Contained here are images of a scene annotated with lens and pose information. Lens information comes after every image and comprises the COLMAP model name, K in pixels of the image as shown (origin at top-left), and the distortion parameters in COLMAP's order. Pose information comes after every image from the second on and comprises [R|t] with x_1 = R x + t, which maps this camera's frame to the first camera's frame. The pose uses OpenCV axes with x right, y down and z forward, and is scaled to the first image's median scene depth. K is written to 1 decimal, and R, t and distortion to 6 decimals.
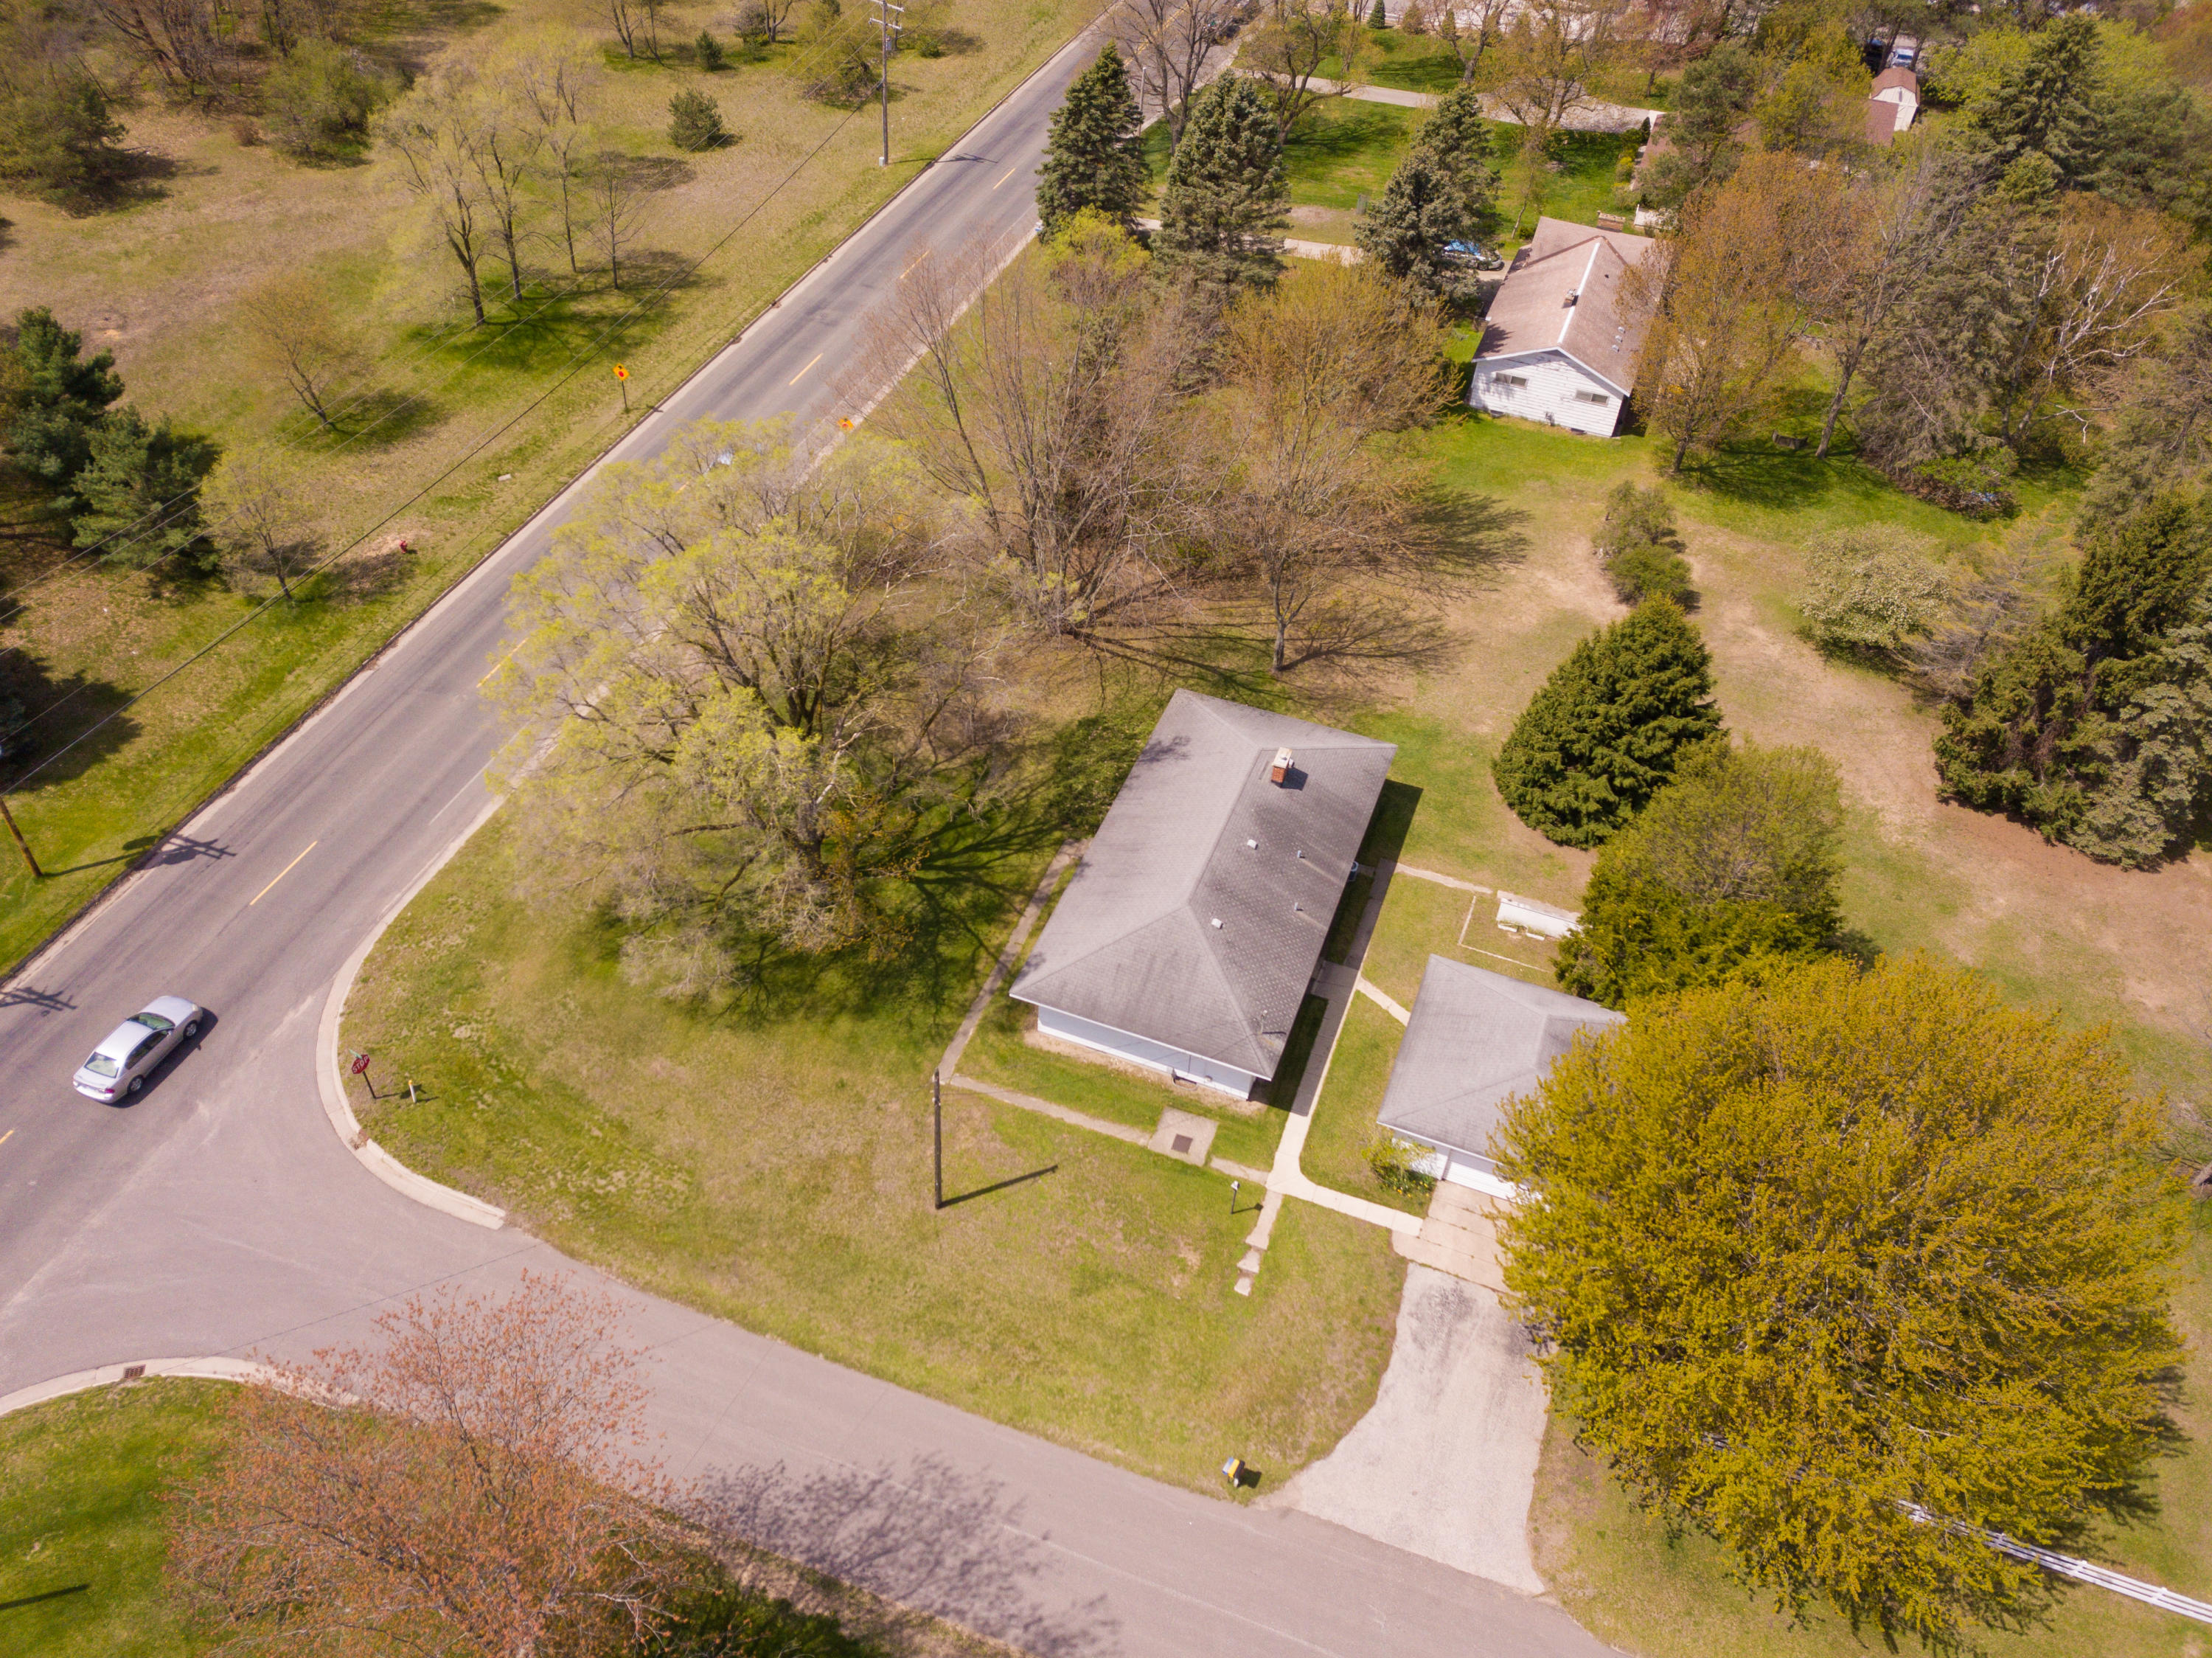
lens RADIAL K [[1693.0, 0, 1098.8], [0, 1693.0, 833.3], [0, 0, 1]] dist [0.010222, 0.004327]
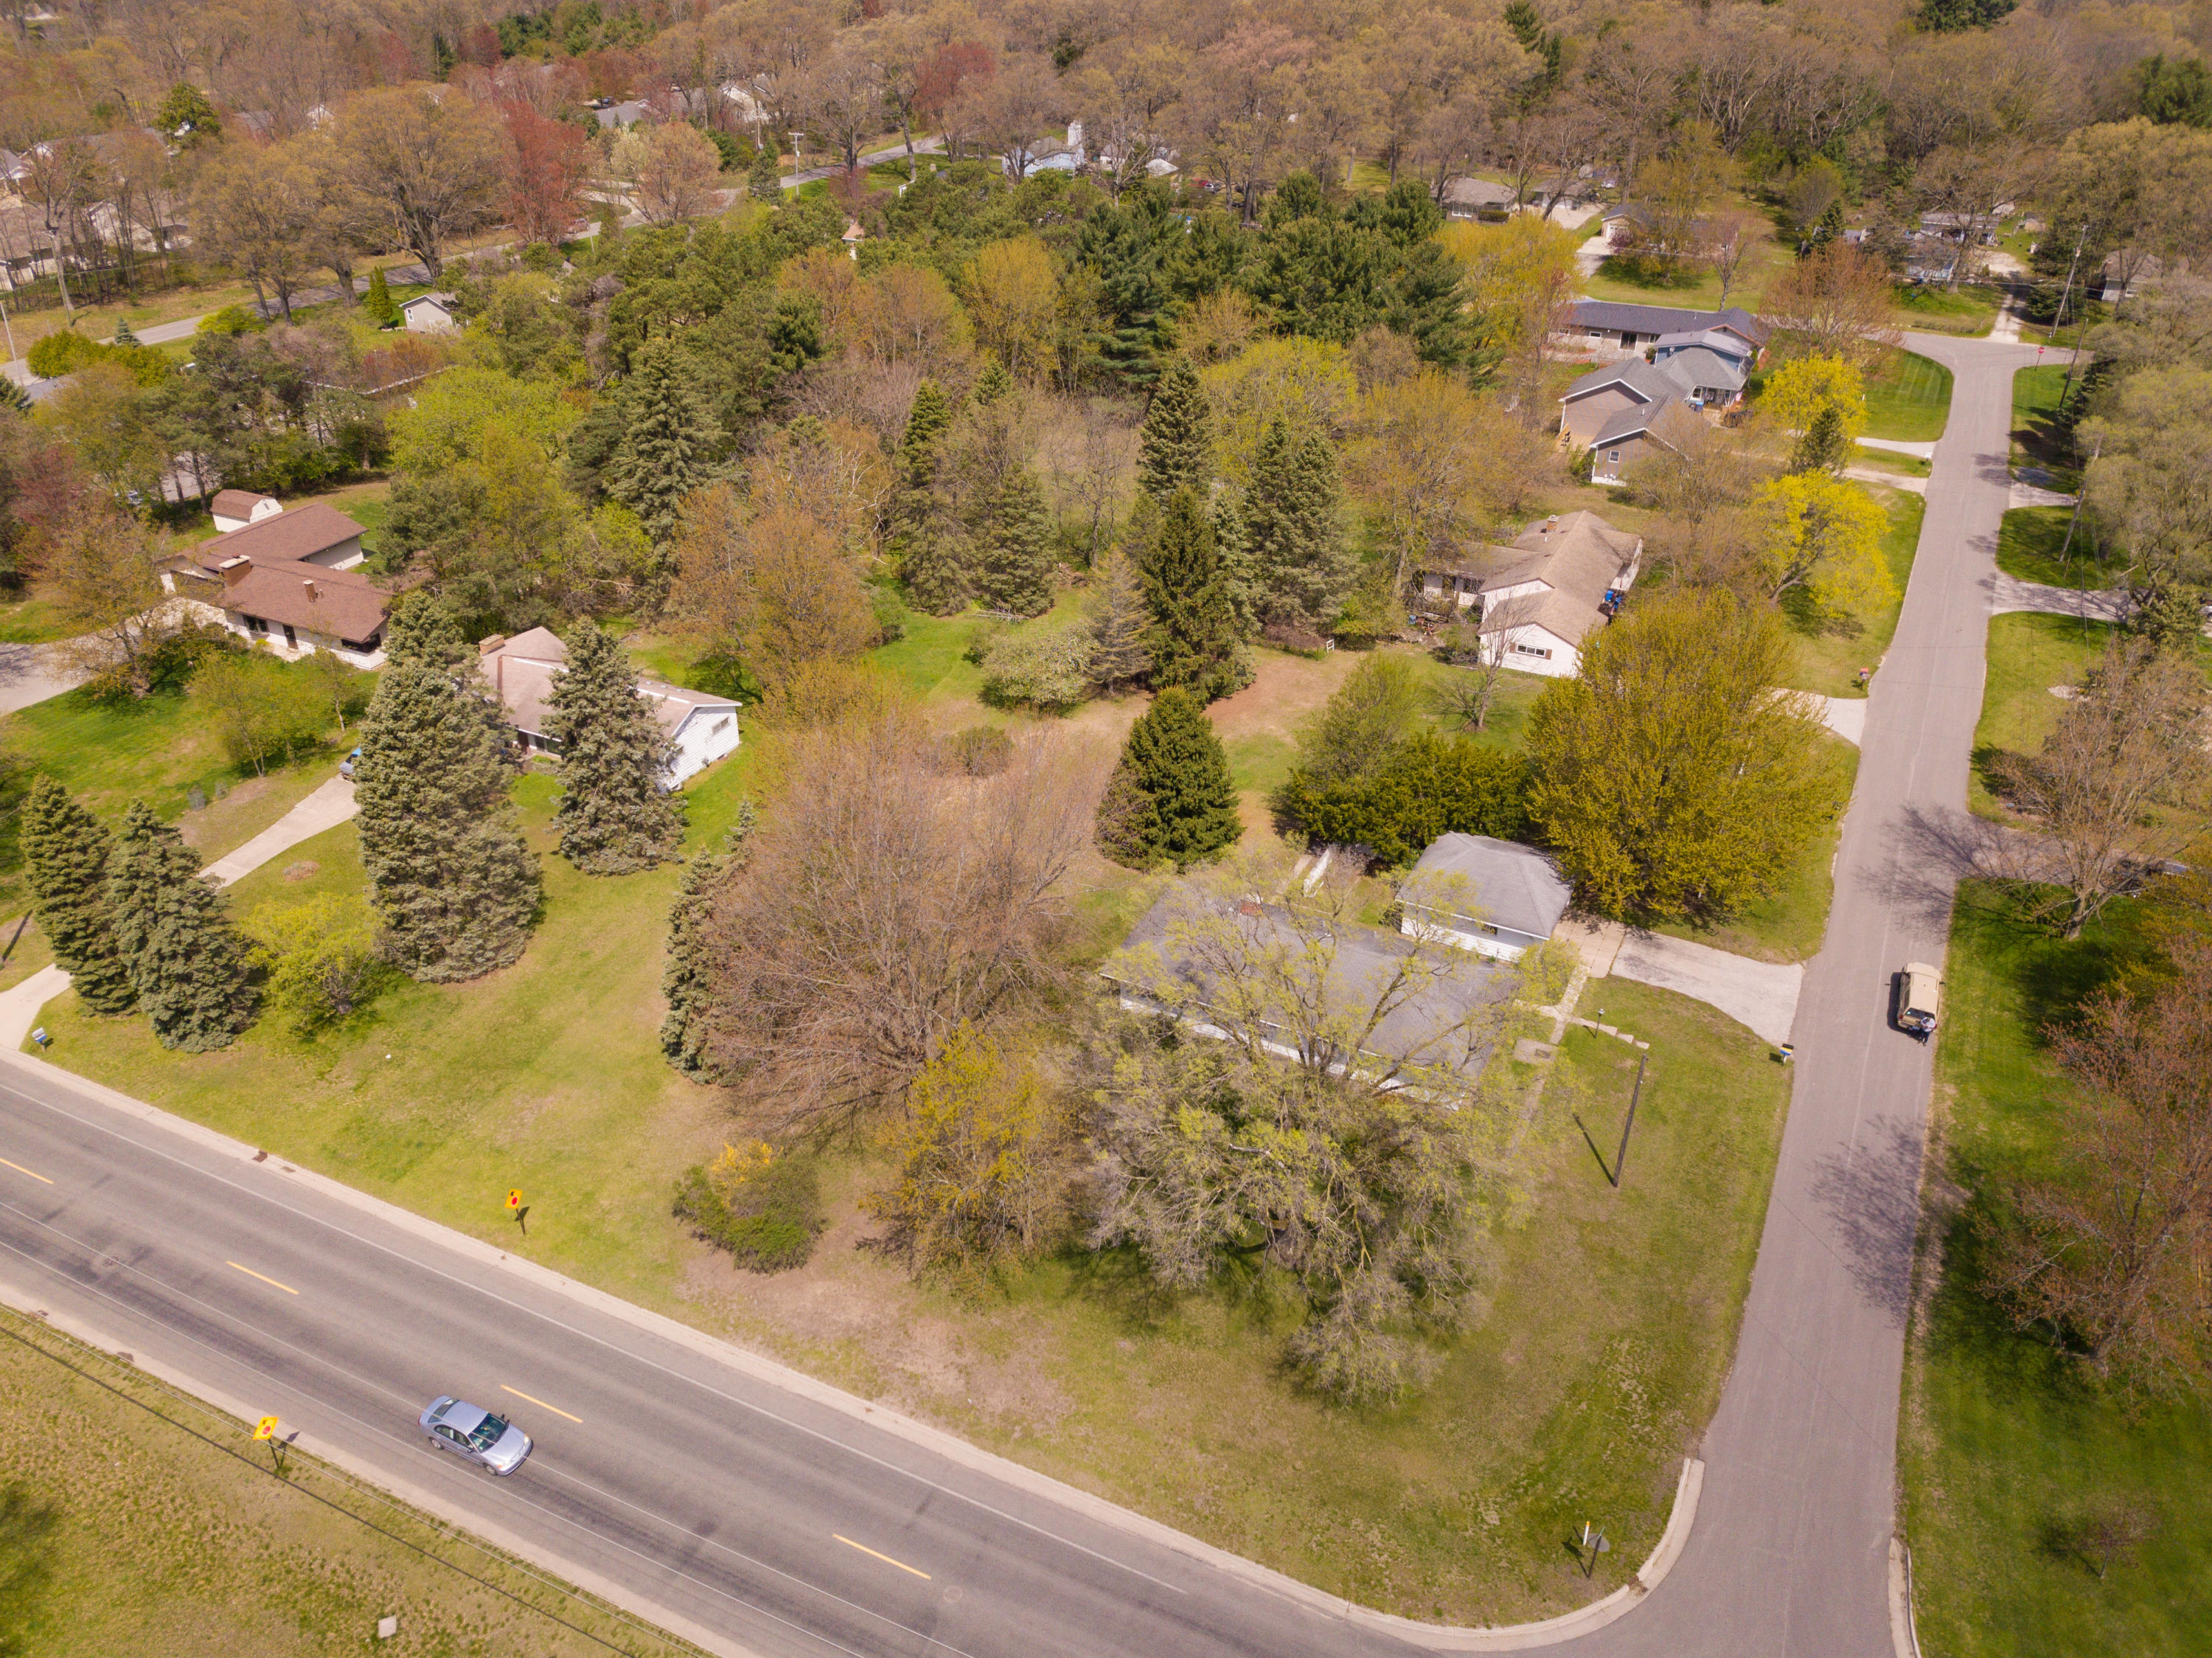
lens RADIAL K [[1680.9, 0, 1099.7], [0, 1680.9, 832.9], [0, 0, 1]] dist [0.007681, 0.006185]
pose [[0.095940, -0.548003, 0.830957, -0.892537], [0.678549, 0.646783, 0.348200, -0.573985], [-0.728263, 0.530438, 0.433899, 0.471229]]
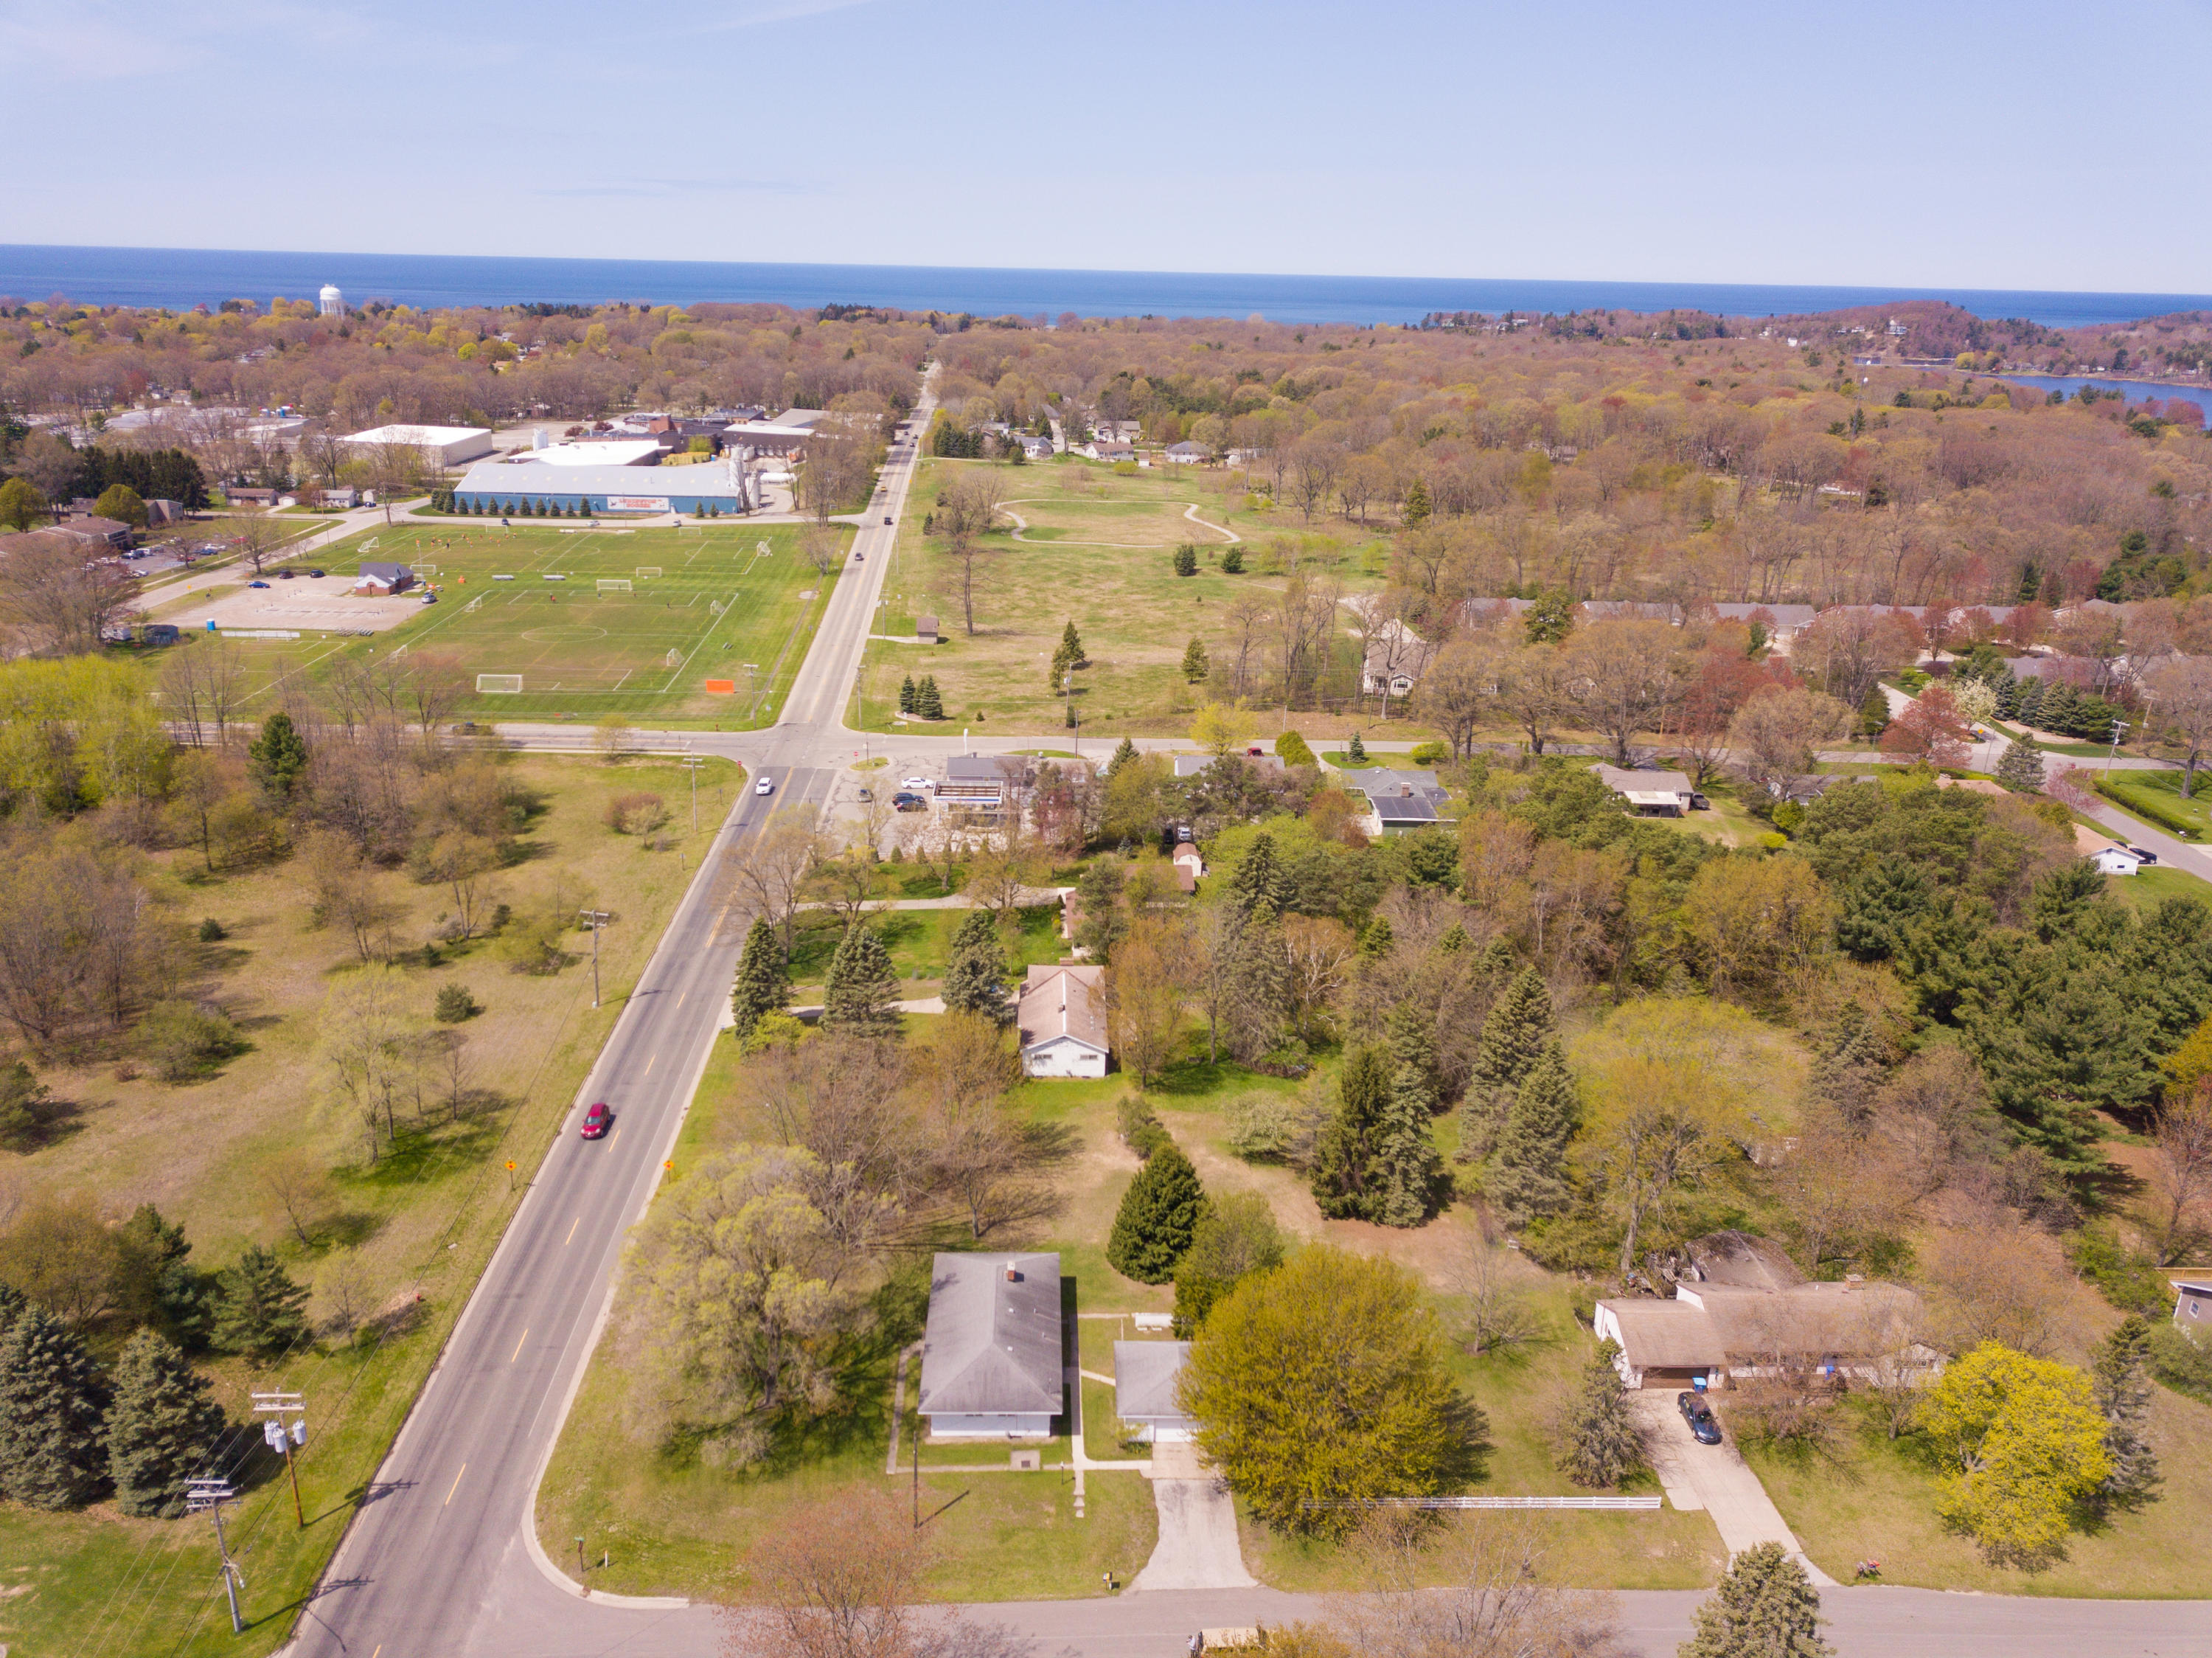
lens RADIAL K [[1672.0, 0, 1097.1], [0, 1672.0, 835.0], [0, 0, 1]] dist [0.032281, -0.024029]
pose [[0.925656, -0.149996, 0.347365, -0.366323], [0.274944, 0.897362, -0.345176, 0.188754], [-0.259937, 0.415020, 0.871889, -0.838148]]
